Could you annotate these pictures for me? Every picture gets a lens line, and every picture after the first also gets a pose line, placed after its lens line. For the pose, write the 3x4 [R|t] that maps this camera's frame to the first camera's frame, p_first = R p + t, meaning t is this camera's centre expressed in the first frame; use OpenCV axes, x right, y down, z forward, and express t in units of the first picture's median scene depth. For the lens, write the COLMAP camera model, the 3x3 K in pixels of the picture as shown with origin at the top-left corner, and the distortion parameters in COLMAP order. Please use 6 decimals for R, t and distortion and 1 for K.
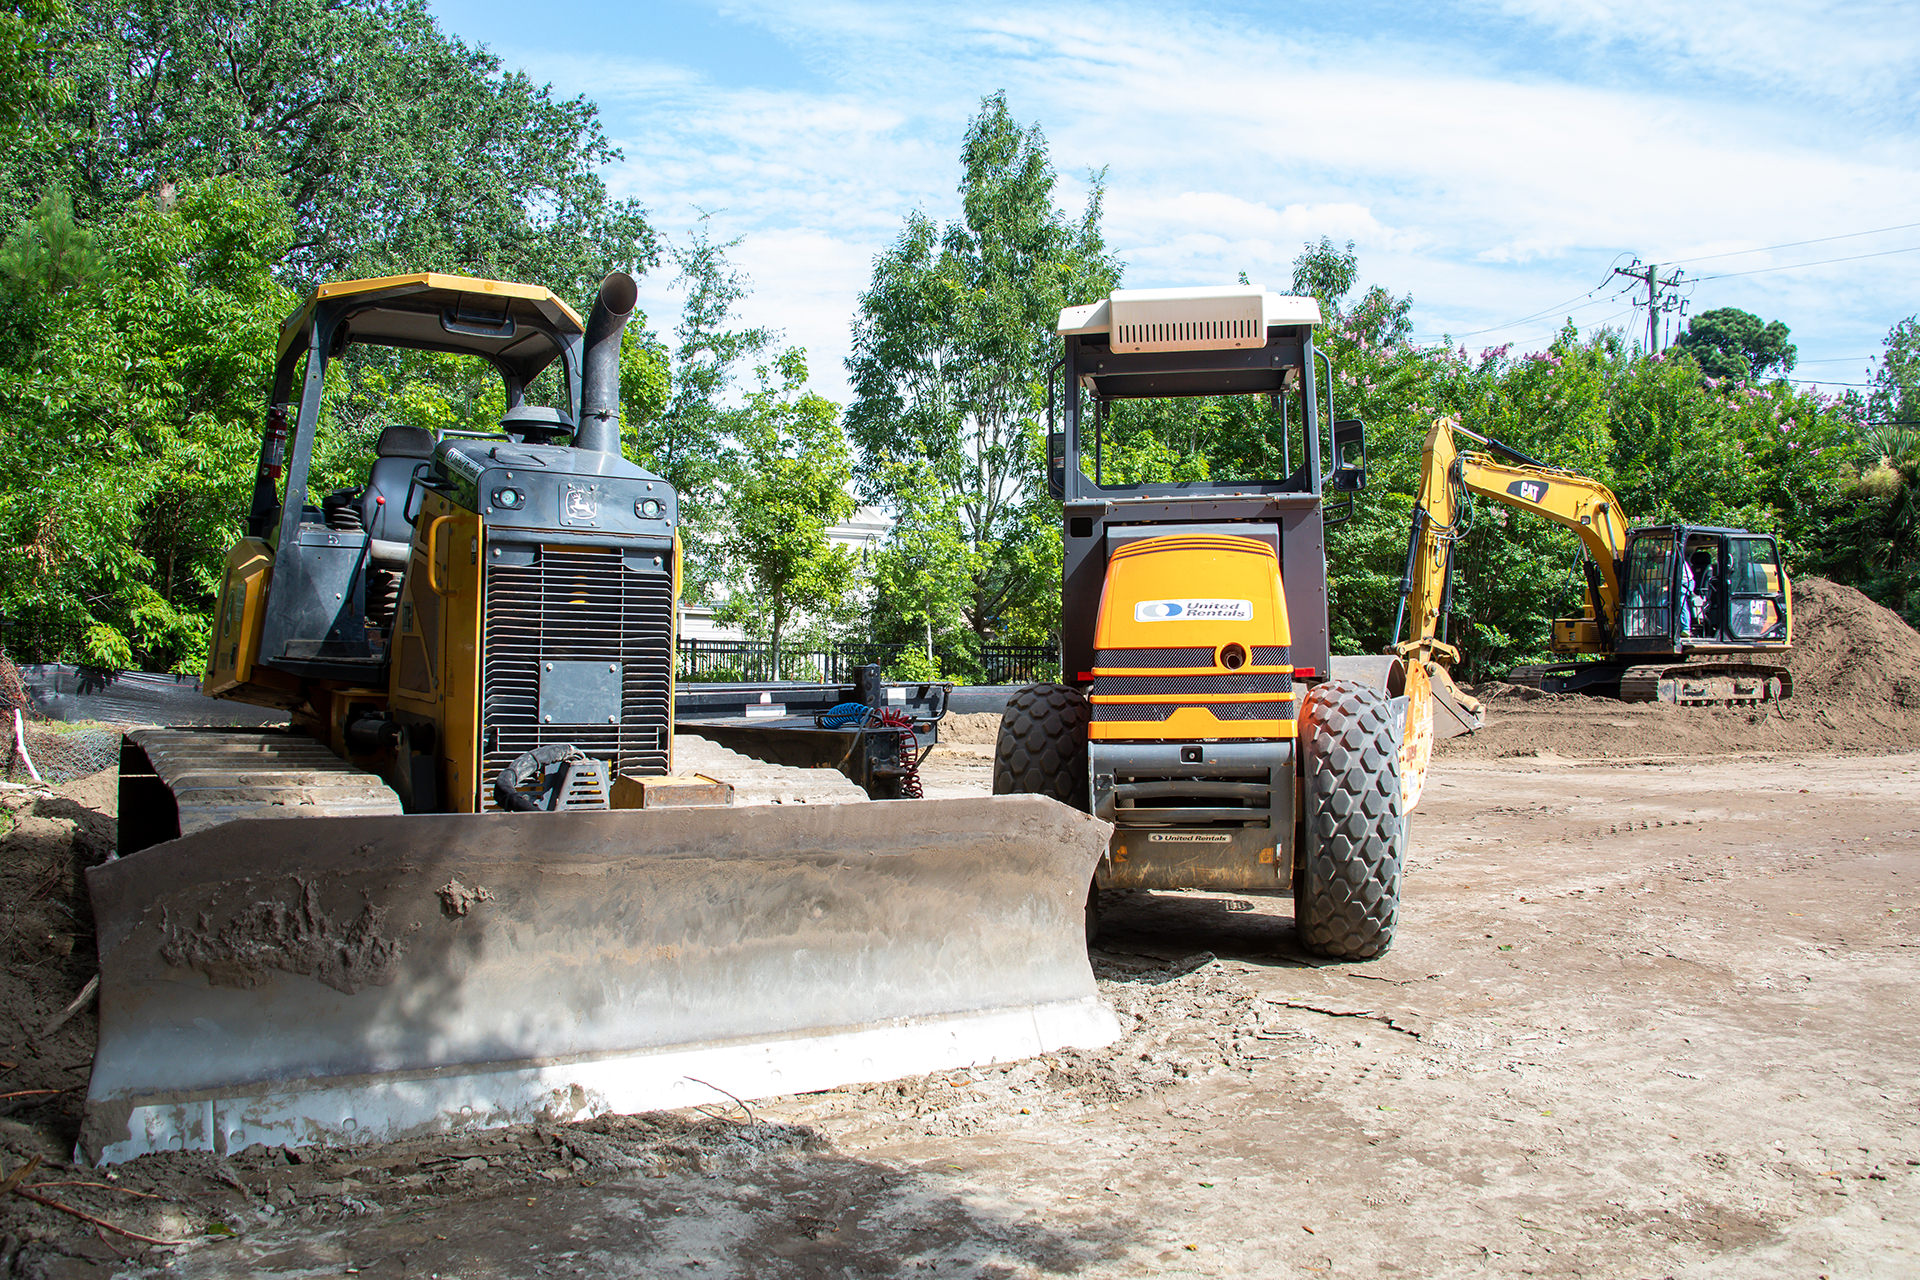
lens RADIAL K [[1602.2, 0, 958.5], [0, 1602.2, 659.8], [0, 0, 1]] dist [-0.119486, 0.054764]
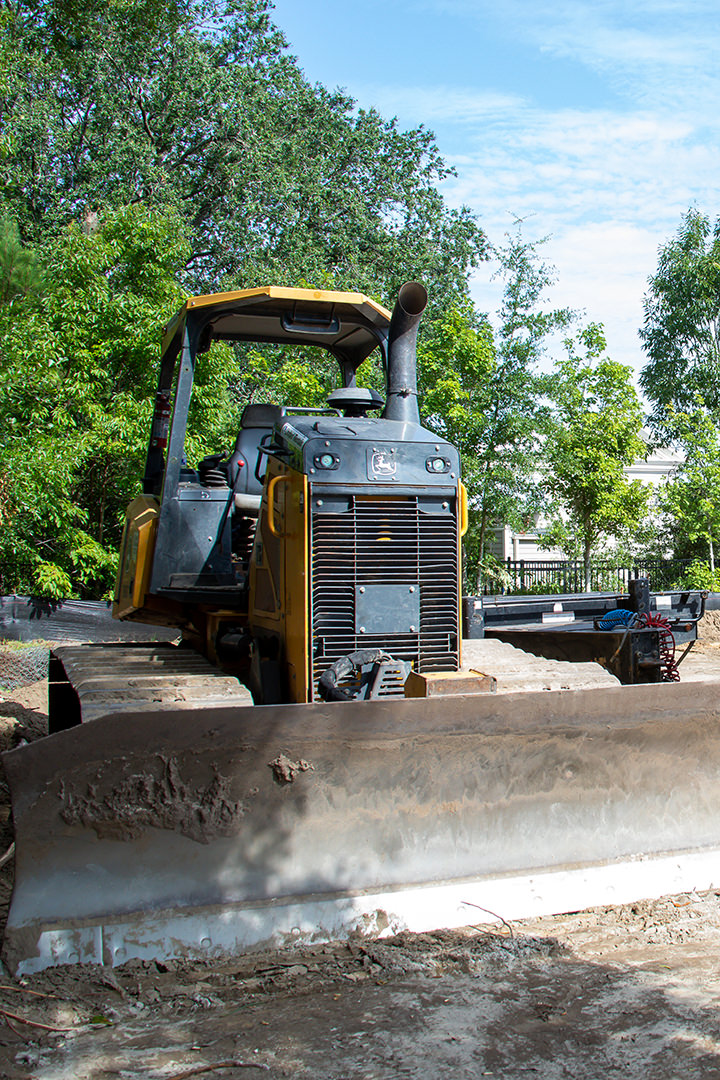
lens RADIAL K [[1044.0, 0, 359.9], [0, 1044.0, 582.1], [0, 0, 1]] dist [-0.088370, 0.014464]
pose [[0.995032, -0.031132, -0.094566, -0.198434], [0.030138, 0.999475, -0.011926, 0.009070], [0.094887, 0.009016, 0.995447, 0.168330]]
